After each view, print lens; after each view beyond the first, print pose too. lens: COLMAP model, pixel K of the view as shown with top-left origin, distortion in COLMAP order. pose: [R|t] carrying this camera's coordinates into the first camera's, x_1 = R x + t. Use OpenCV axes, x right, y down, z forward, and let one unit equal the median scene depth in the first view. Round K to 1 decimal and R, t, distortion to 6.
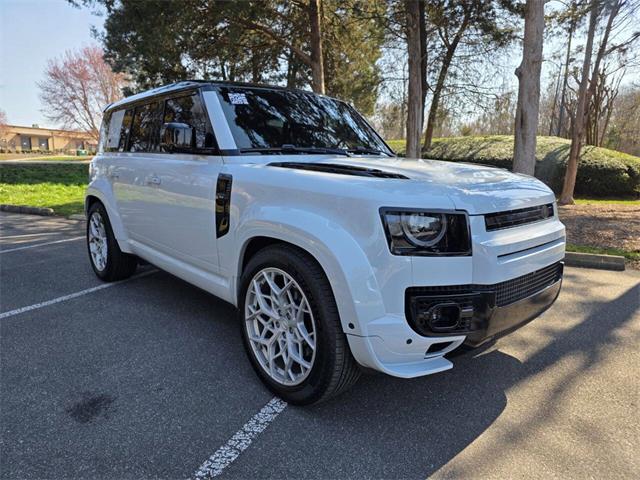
lens RADIAL K [[427.6, 0, 313.4], [0, 427.6, 244.8], [0, 0, 1]] dist [0.047441, -0.039605]
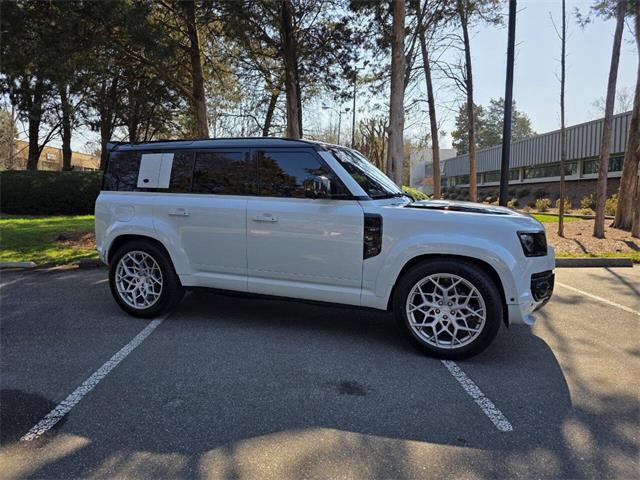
lens RADIAL K [[427.6, 0, 318.2], [0, 427.6, 242.6], [0, 0, 1]] dist [0.047441, -0.039605]
pose [[0.883272, -0.055170, 0.465605, -1.170657], [0.085763, 0.995310, -0.044761, -0.025732], [-0.460951, 0.079468, 0.883860, -0.173615]]
